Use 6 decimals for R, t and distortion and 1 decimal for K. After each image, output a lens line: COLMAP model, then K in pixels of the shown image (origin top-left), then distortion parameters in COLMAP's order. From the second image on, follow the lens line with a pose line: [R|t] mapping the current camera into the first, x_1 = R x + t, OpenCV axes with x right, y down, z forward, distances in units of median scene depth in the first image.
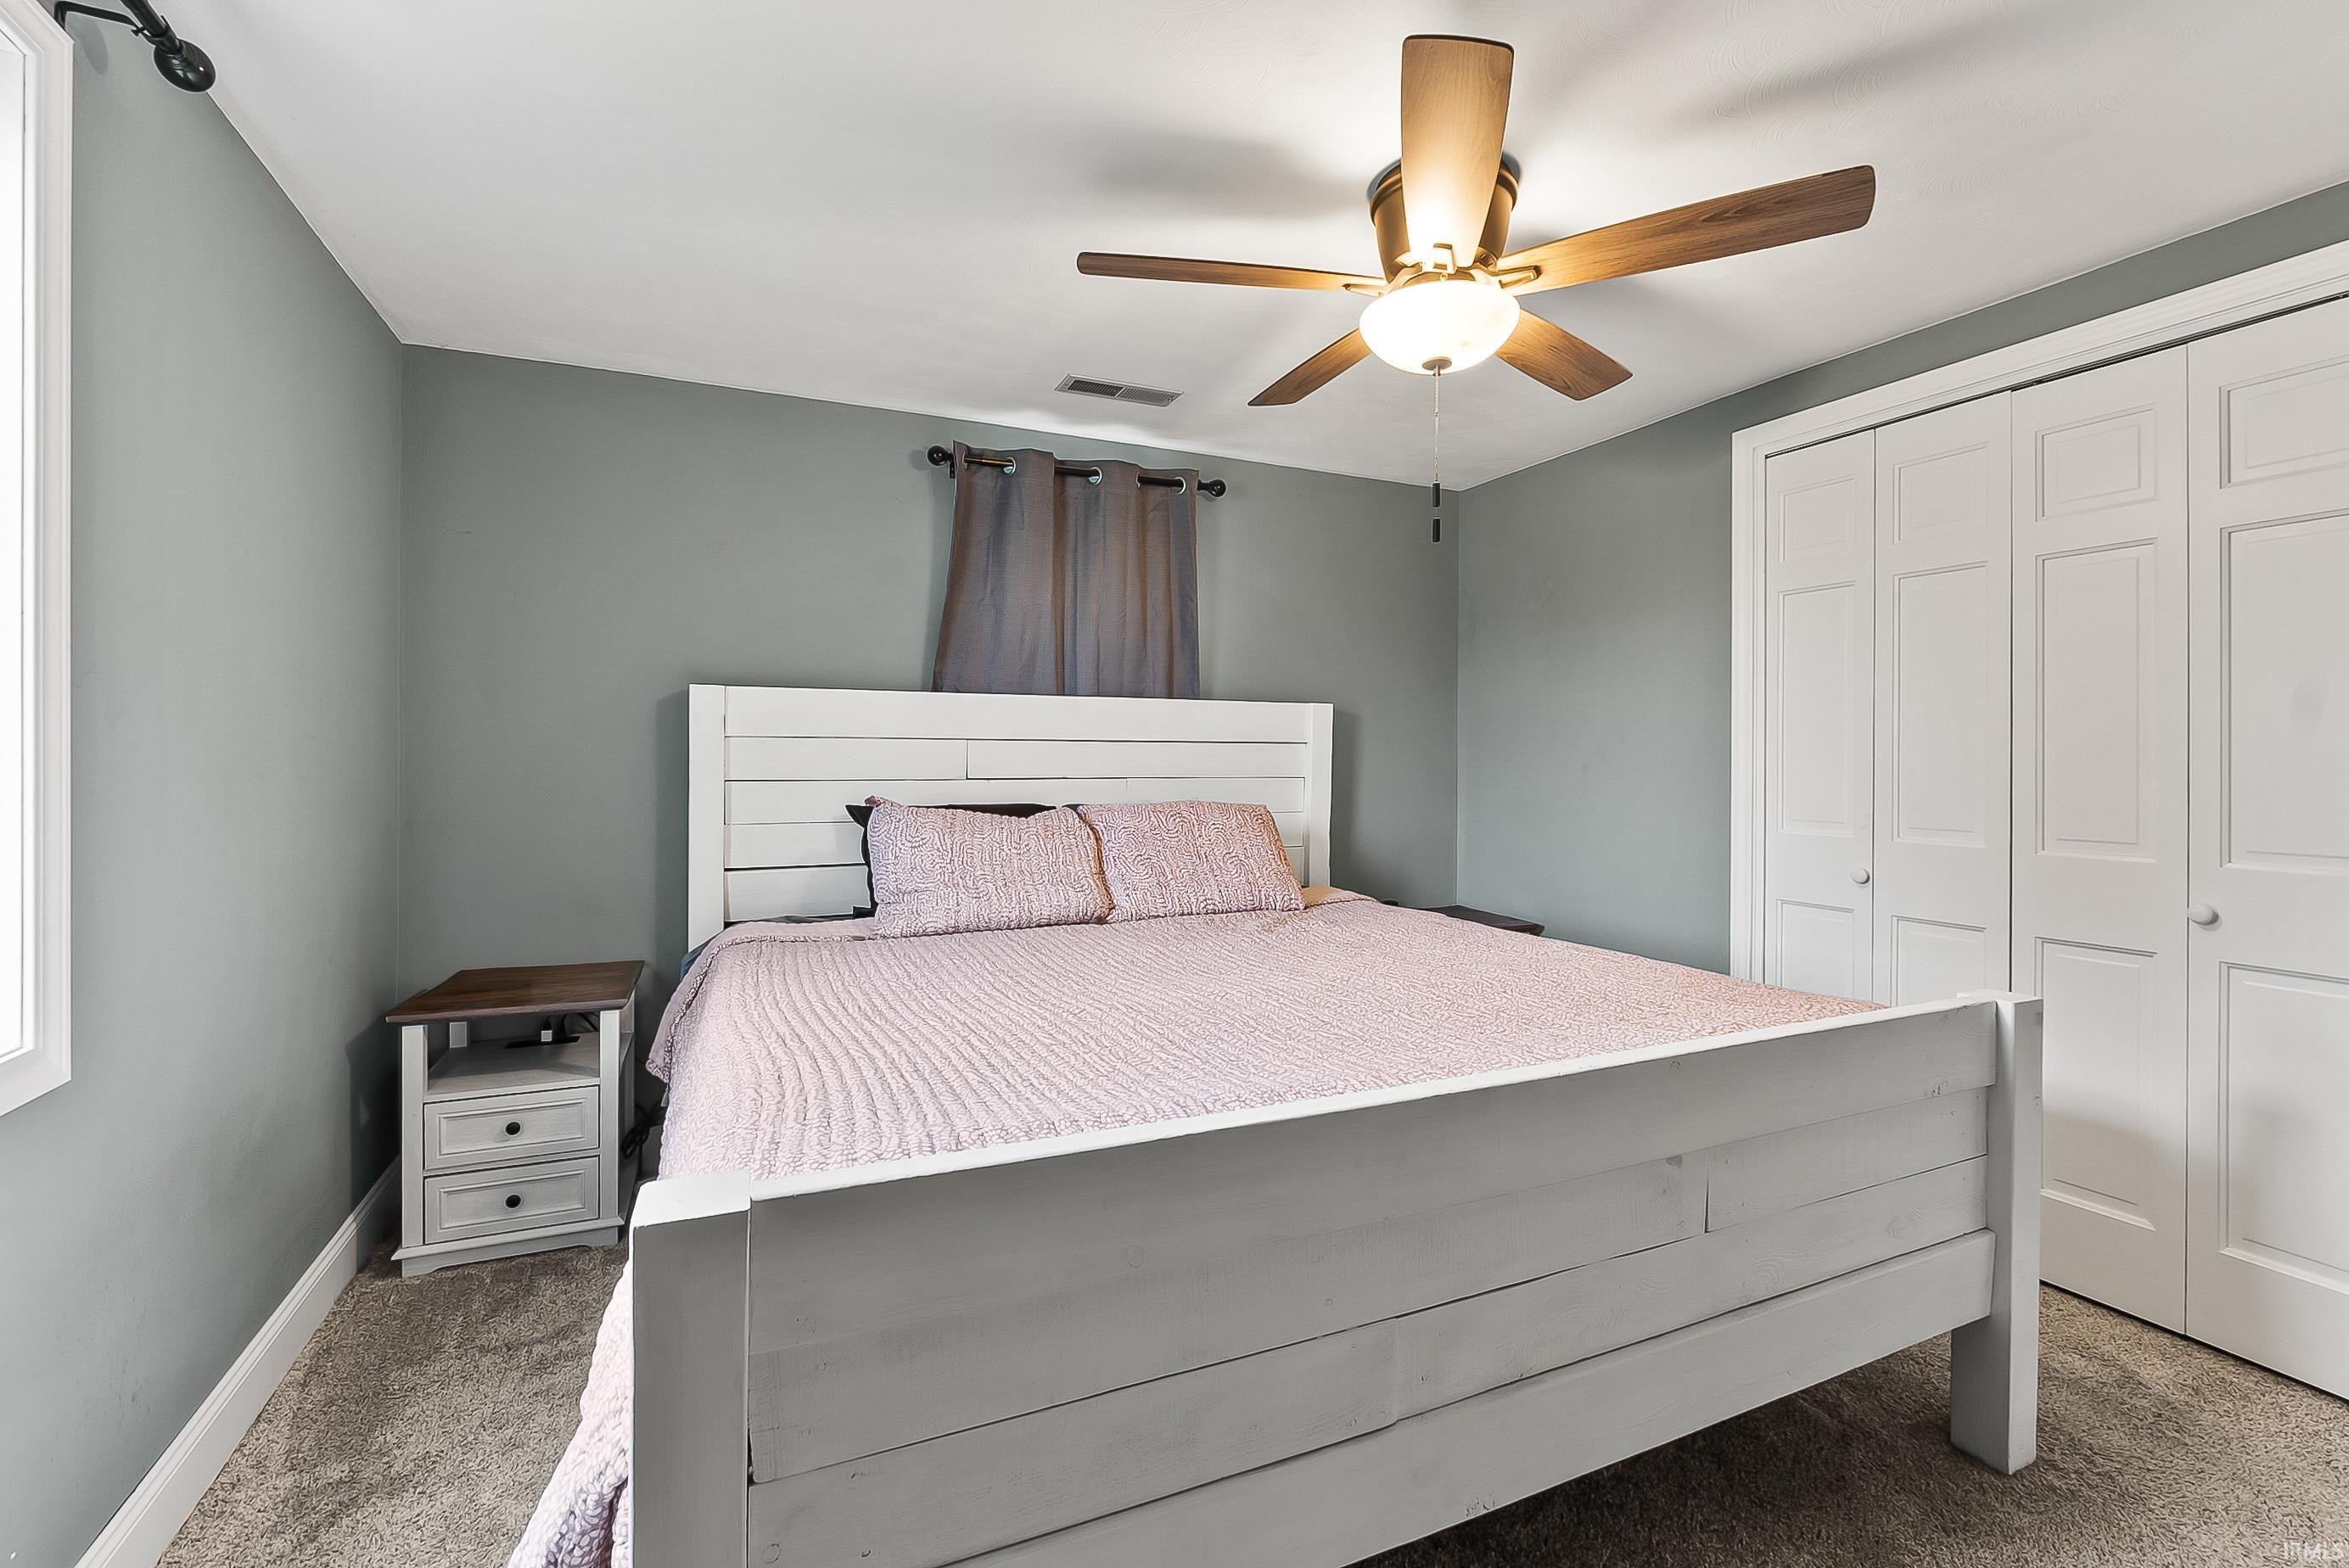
lens RADIAL K [[1013.5, 0, 1170.9], [0, 1013.5, 757.9], [0, 0, 1]] dist [-0.000299, -0.000018]
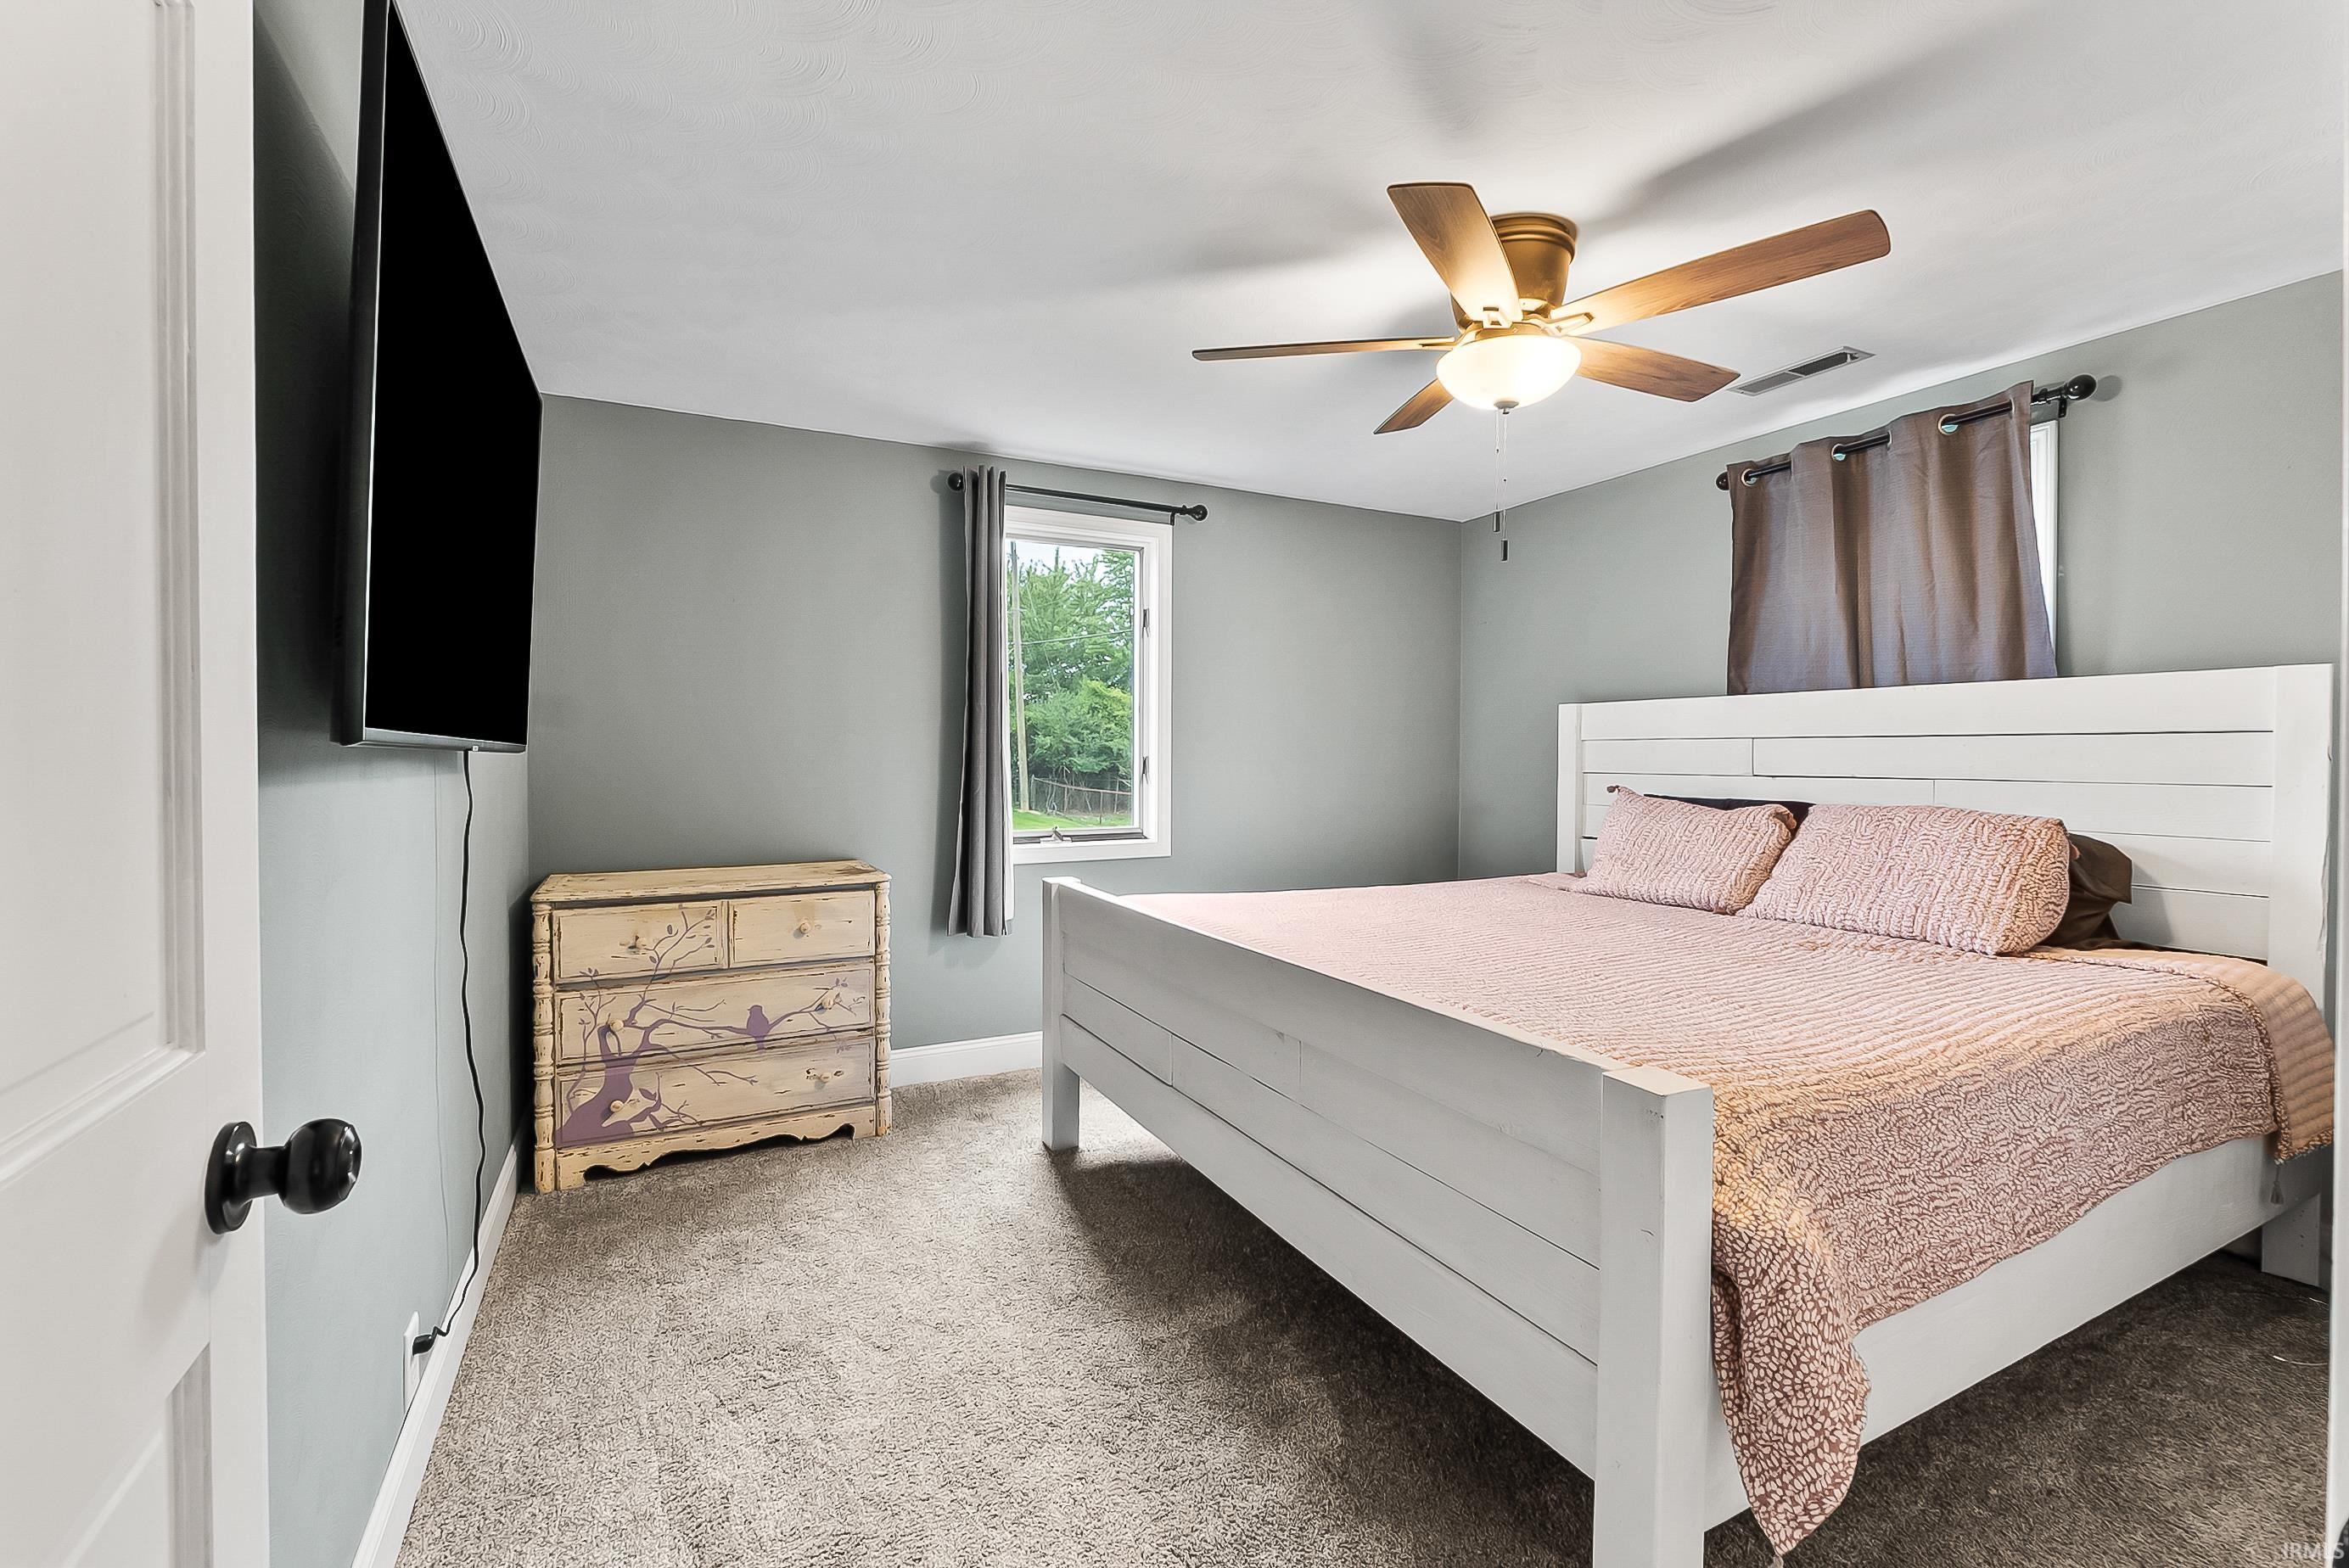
lens RADIAL K [[1007.3, 0, 1174.1], [0, 1007.3, 774.9], [0, 0, 1]] dist [0.000071, -0.000035]
pose [[0.048397, 0.016383, -0.998694, 0.802155], [-0.003284, 0.999863, 0.016243, 0.005129], [0.998823, 0.002493, 0.048444, 0.332867]]
